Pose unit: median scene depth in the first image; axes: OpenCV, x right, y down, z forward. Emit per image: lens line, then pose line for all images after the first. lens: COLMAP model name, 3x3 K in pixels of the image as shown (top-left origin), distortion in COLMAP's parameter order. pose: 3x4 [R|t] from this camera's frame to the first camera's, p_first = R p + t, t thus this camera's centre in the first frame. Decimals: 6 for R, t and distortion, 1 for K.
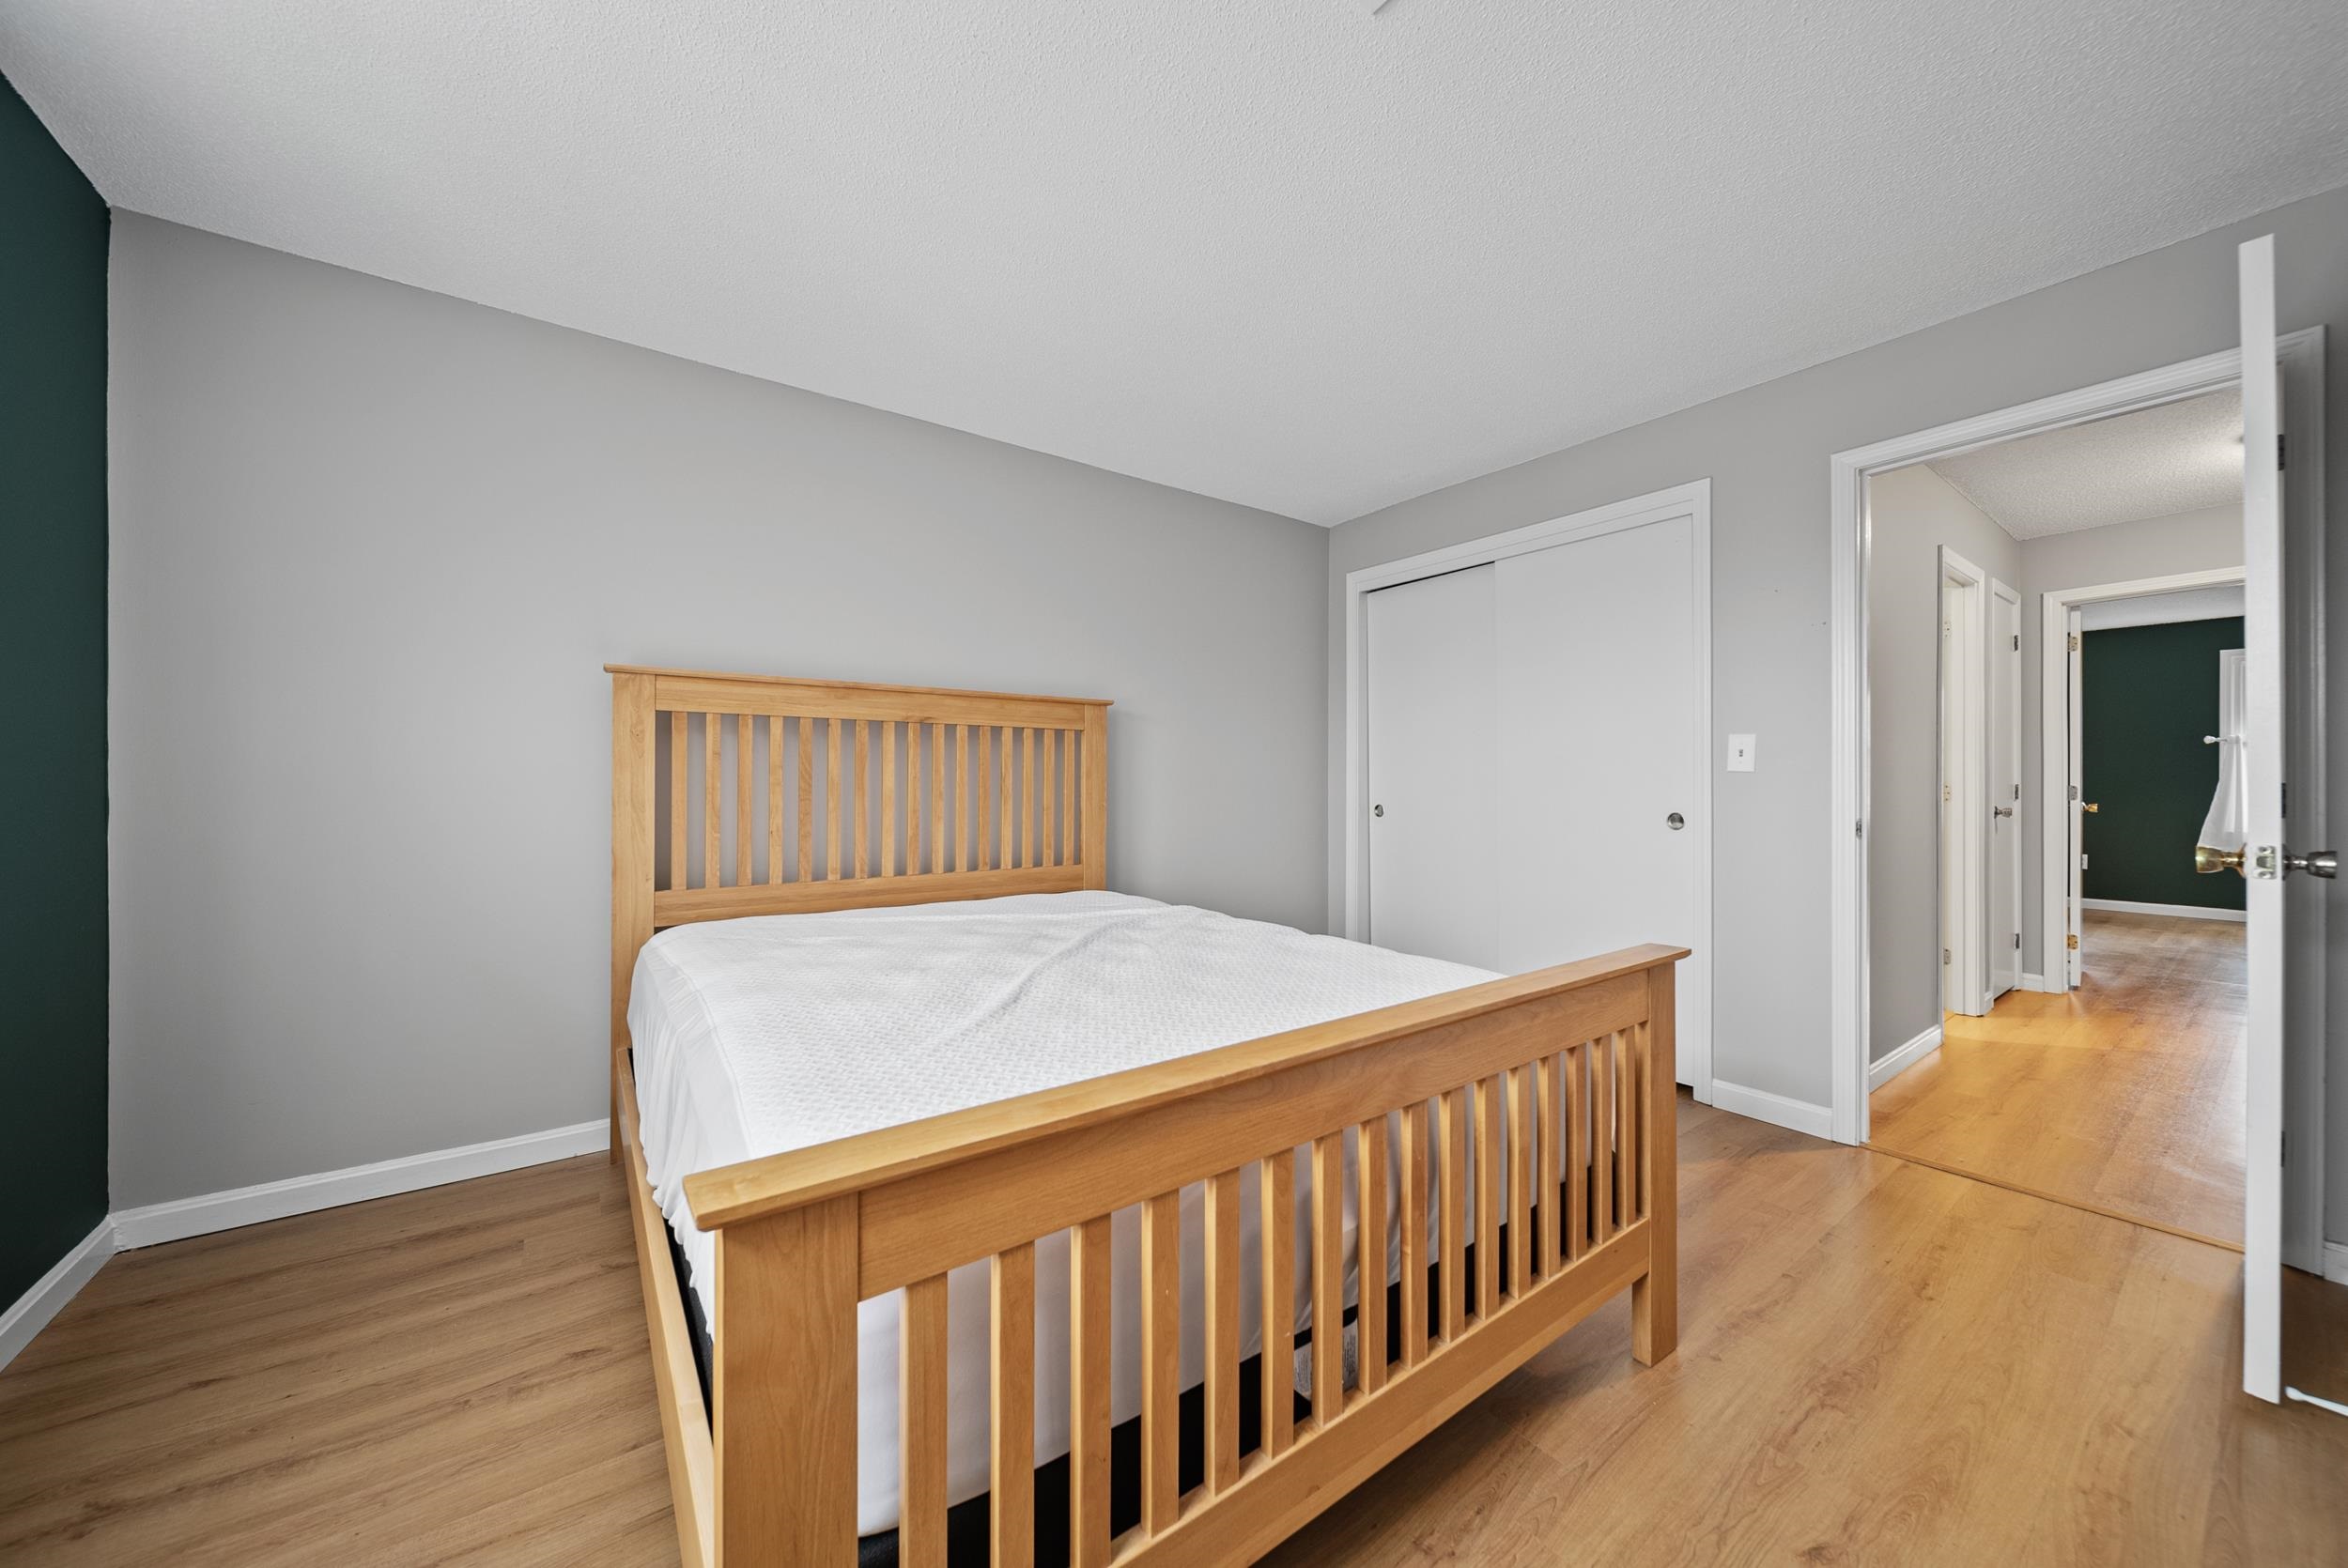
lens RADIAL K [[831.2, 0, 1175.9], [0, 831.2, 784.7], [0, 0, 1]] dist [0.000086, -0.002353]
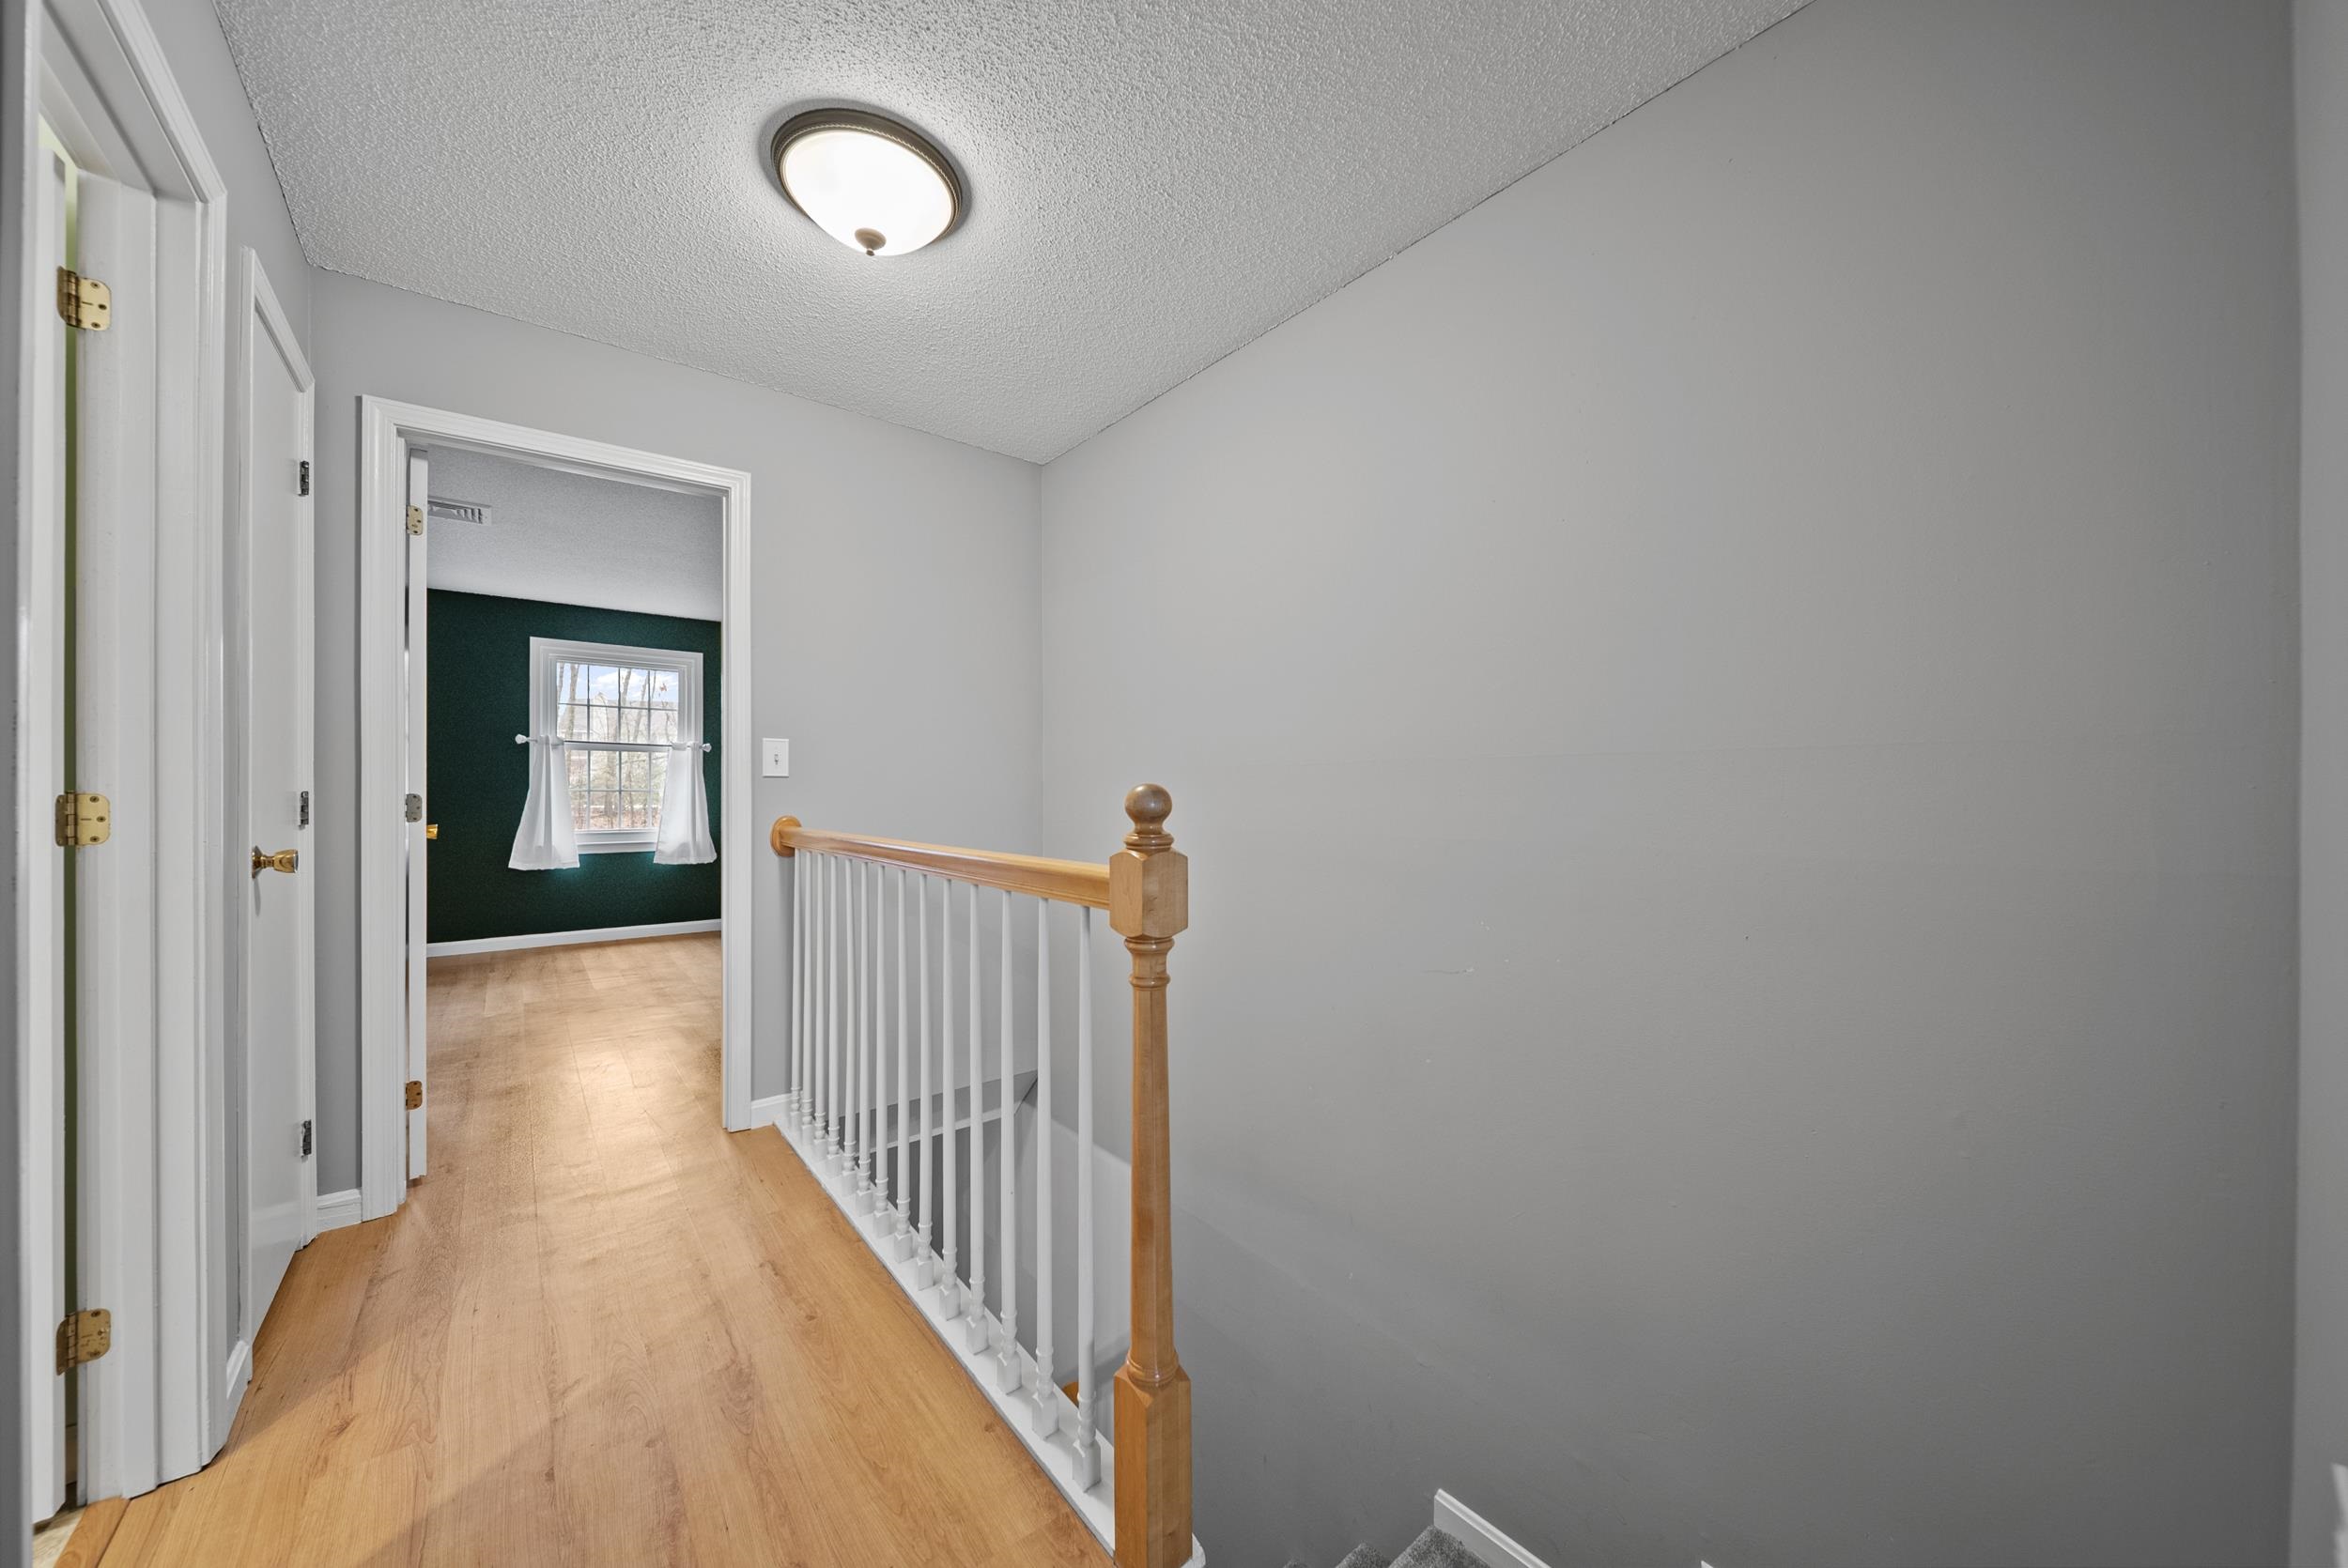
lens RADIAL K [[831.2, 0, 1175.9], [0, 831.2, 784.7], [0, 0, 1]] dist [0.000086, -0.002353]
pose [[-0.048377, 0.005119, 0.998816, 0.532885], [0.004413, 0.999978, -0.004911, -0.000064], [-0.998819, 0.004170, -0.048398, 0.540734]]
